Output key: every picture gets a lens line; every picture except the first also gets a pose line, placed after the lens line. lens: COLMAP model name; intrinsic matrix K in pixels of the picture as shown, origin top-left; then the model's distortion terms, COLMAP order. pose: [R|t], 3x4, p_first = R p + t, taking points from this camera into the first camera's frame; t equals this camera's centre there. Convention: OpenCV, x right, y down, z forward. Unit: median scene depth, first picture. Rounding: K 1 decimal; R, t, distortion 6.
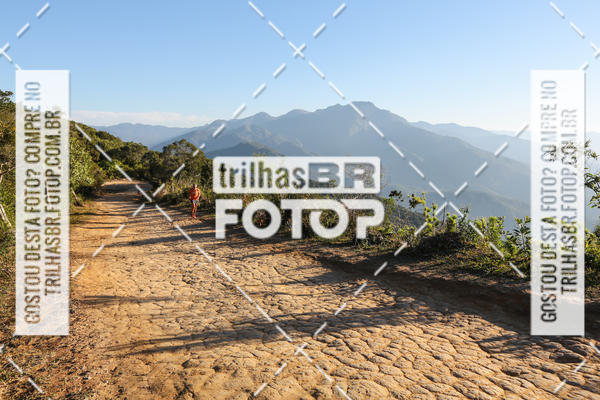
lens RADIAL K [[413.6, 0, 299.0], [0, 413.6, 200.1], [0, 0, 1]] dist [-0.036156, 0.070693]
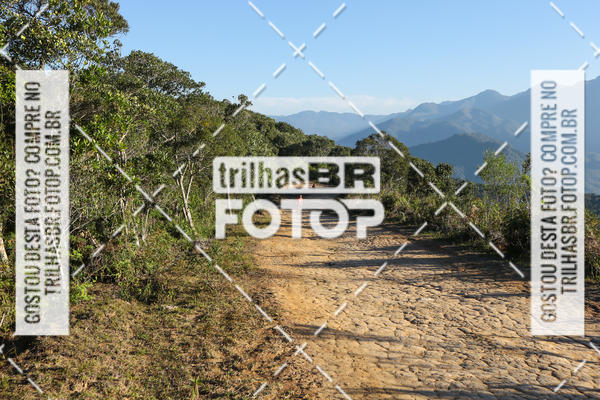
lens RADIAL K [[564.3, 0, 300.8], [0, 564.3, 199.9], [0, 0, 1]] dist [-0.002077, 0.135595]
pose [[0.919054, 0.032805, -0.392764, -0.066918], [-0.041662, 0.999033, -0.014044, -0.005447], [0.391924, 0.029270, 0.919532, -0.071577]]
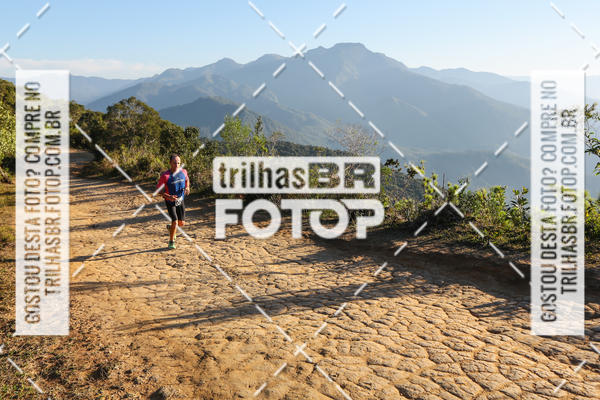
lens RADIAL K [[506.9, 0, 298.8], [0, 506.9, 199.3], [0, 0, 1]] dist [-0.011891, 0.100128]
pose [[0.998625, -0.027457, 0.044647, -0.039386], [0.024578, 0.997660, 0.063795, -0.022588], [-0.046294, -0.062610, 0.996964, -0.189457]]
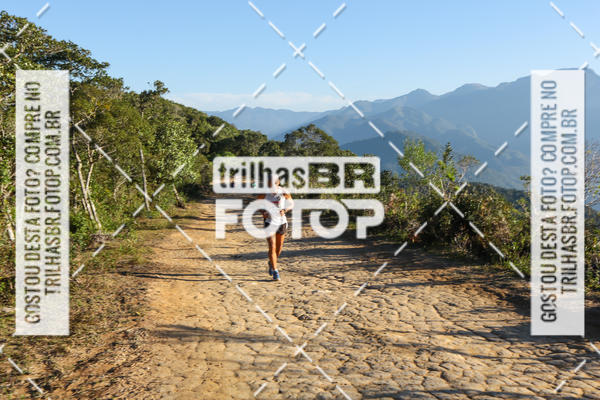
lens RADIAL K [[564.3, 0, 300.8], [0, 564.3, 199.9], [0, 0, 1]] dist [-0.002077, 0.135595]
pose [[0.957695, 0.030139, -0.286203, -0.017031], [-0.035038, 0.999314, -0.012013, 0.025653], [0.285645, 0.021533, 0.958094, 0.153854]]
